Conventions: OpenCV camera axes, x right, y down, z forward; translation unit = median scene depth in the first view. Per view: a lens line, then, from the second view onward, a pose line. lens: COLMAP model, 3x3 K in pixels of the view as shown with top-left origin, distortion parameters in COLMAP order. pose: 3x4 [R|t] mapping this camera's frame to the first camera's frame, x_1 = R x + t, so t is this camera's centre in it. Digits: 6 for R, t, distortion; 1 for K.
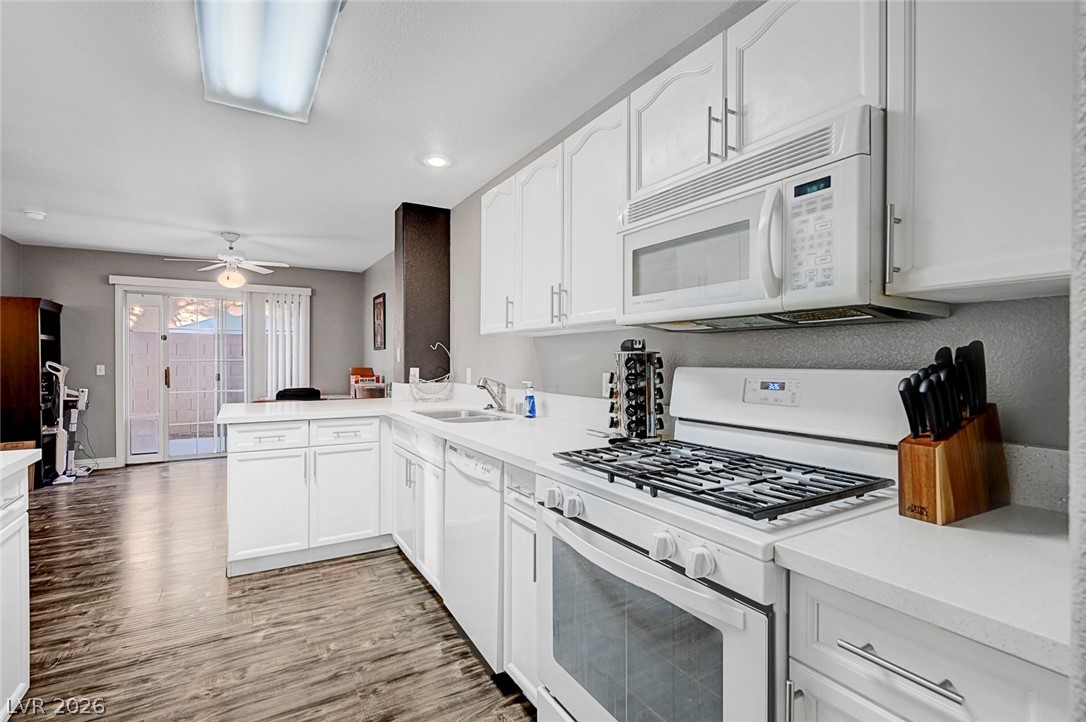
lens RADIAL K [[486.8, 0, 549.7], [0, 486.8, 362.7], [0, 0, 1]] dist [-0.000467, -0.000231]
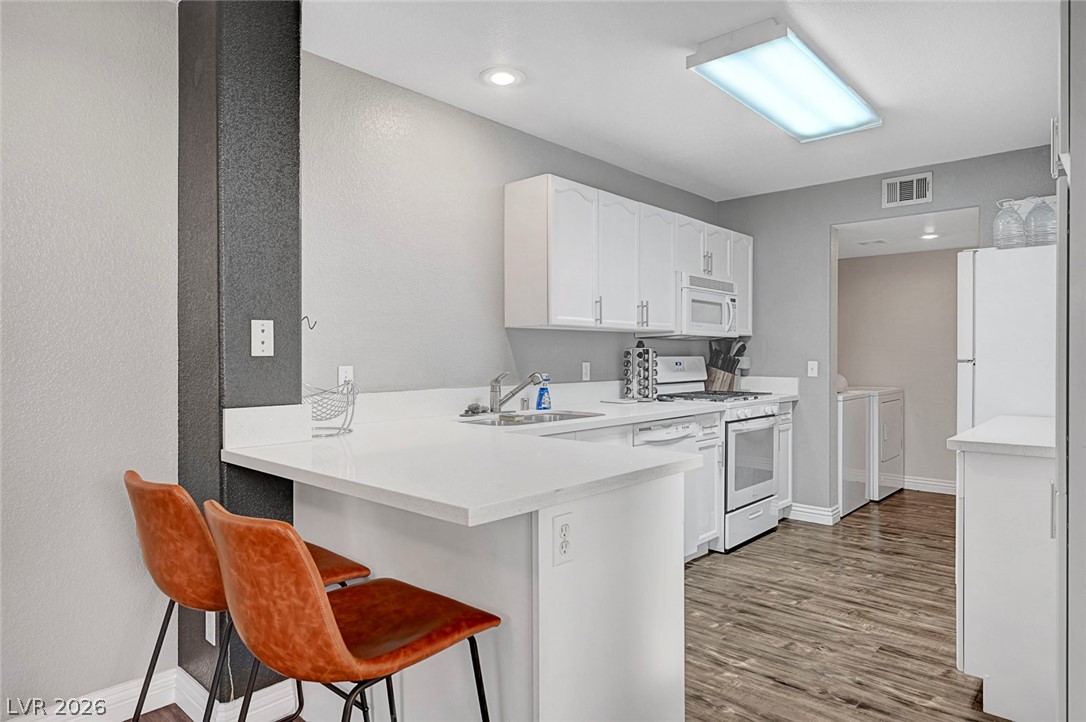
lens RADIAL K [[636.6, 0, 541.1], [0, 636.6, 362.4], [0, 0, 1]] dist [0.000082, -0.001182]
pose [[-0.258453, -0.010748, 0.965964, -0.807876], [0.004753, 0.999912, 0.012397, -0.001319], [-0.966012, 0.007795, -0.258379, 0.829226]]
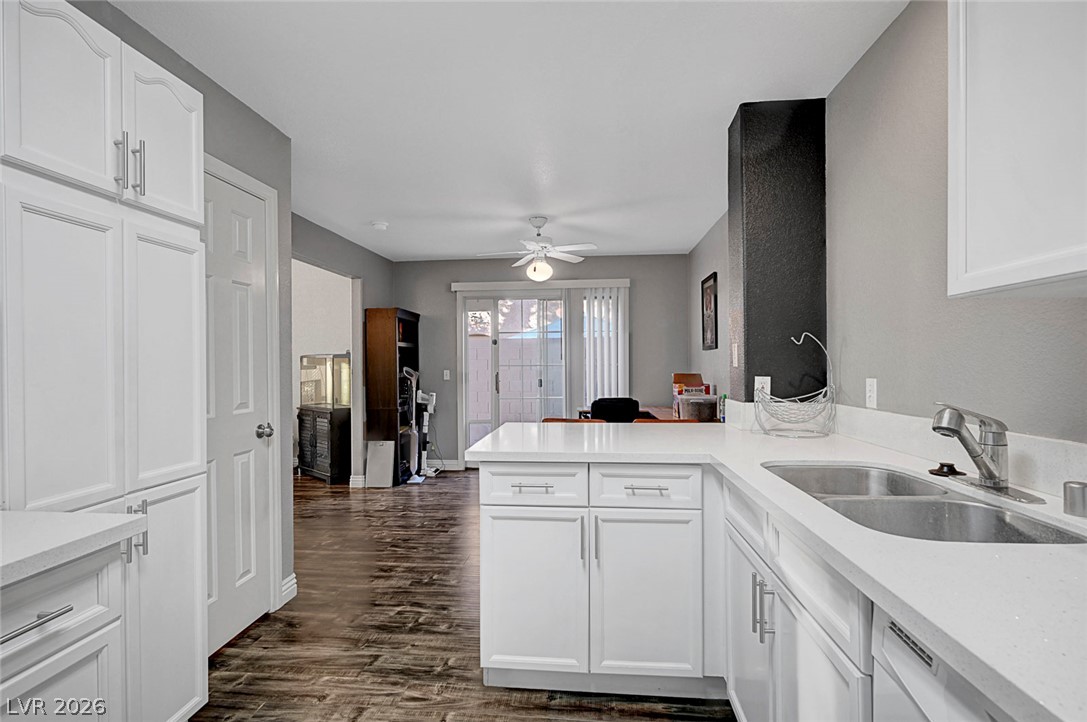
lens RADIAL K [[521.3, 0, 557.7], [0, 521.3, 362.8], [0, 0, 1]] dist [0.002697, 0.002002]
pose [[0.807759, -0.007811, -0.589461, -0.092406], [0.004625, 0.999965, -0.006912, -0.002724], [0.589495, 0.002857, 0.807767, 0.299704]]
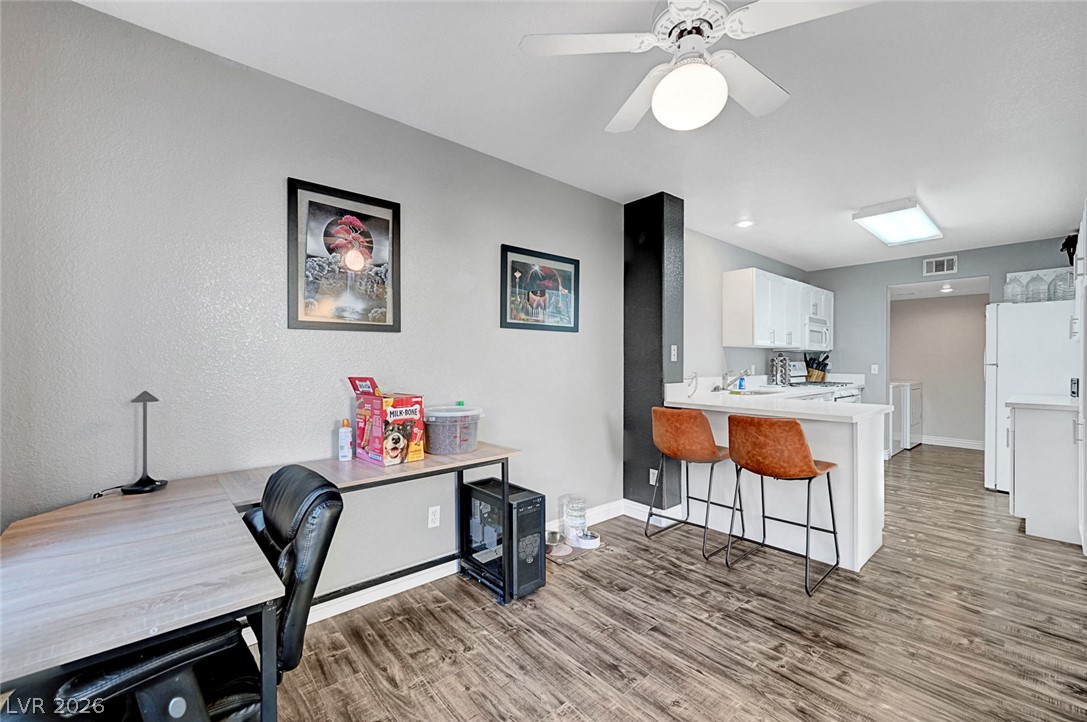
lens RADIAL K [[441.4, 0, 542.2], [0, 441.4, 364.3], [0, 0, 1]] dist [0.003578, -0.000426]
pose [[-0.148735, -0.010138, 0.988825, -1.012067], [0.001501, 0.999944, 0.010478, -0.003986], [-0.988876, 0.003042, -0.148711, 1.252603]]
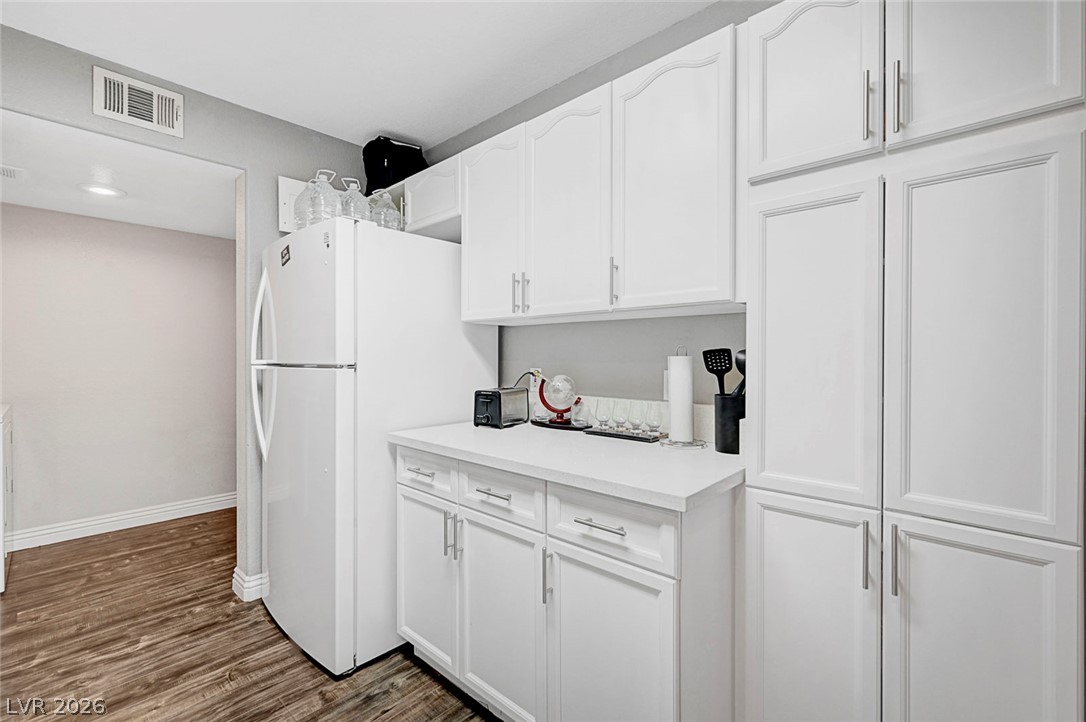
lens RADIAL K [[473.1, 0, 541.1], [0, 473.1, 358.6], [0, 0, 1]] dist [0.005293, -0.000455]
pose [[-0.967750, -0.007069, -0.251812, -0.268101], [-0.008807, 0.999945, 0.005776, -0.001501], [0.251757, 0.007807, -0.967759, 0.593412]]
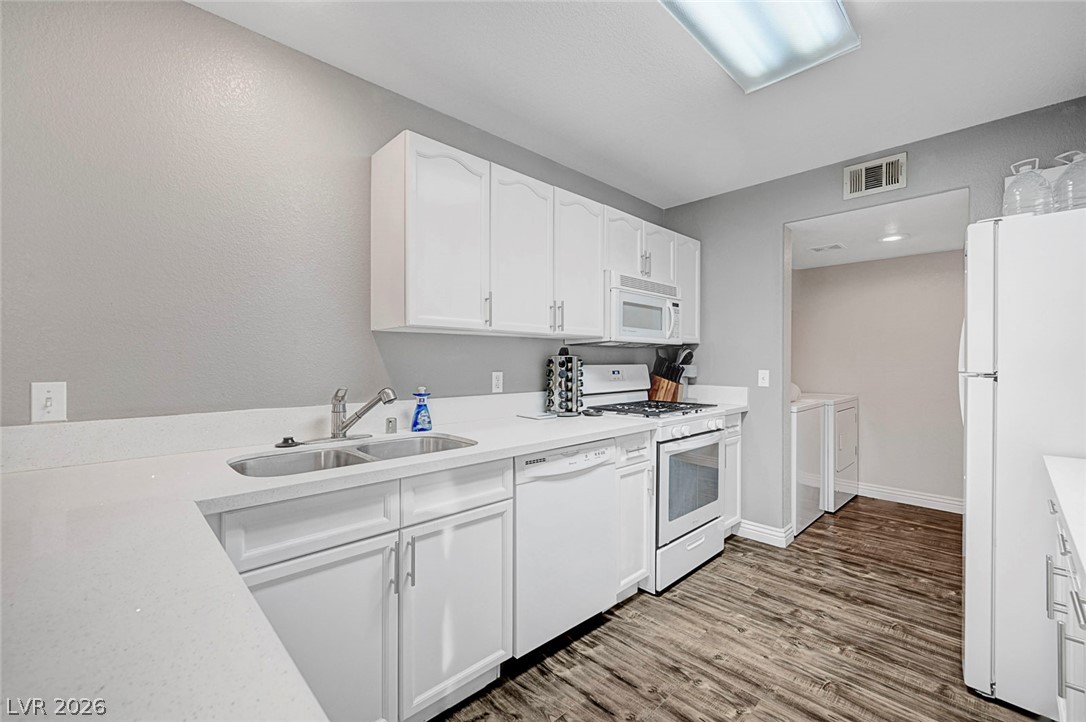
lens RADIAL K [[441.0, 0, 542.4], [0, 441.0, 364.3], [0, 0, 1]] dist [0.003578, -0.000426]
pose [[-0.190513, -0.009037, 0.981643, -0.504821], [0.002811, 0.999949, 0.009751, -0.004691], [-0.981681, 0.004617, -0.190478, 0.583372]]
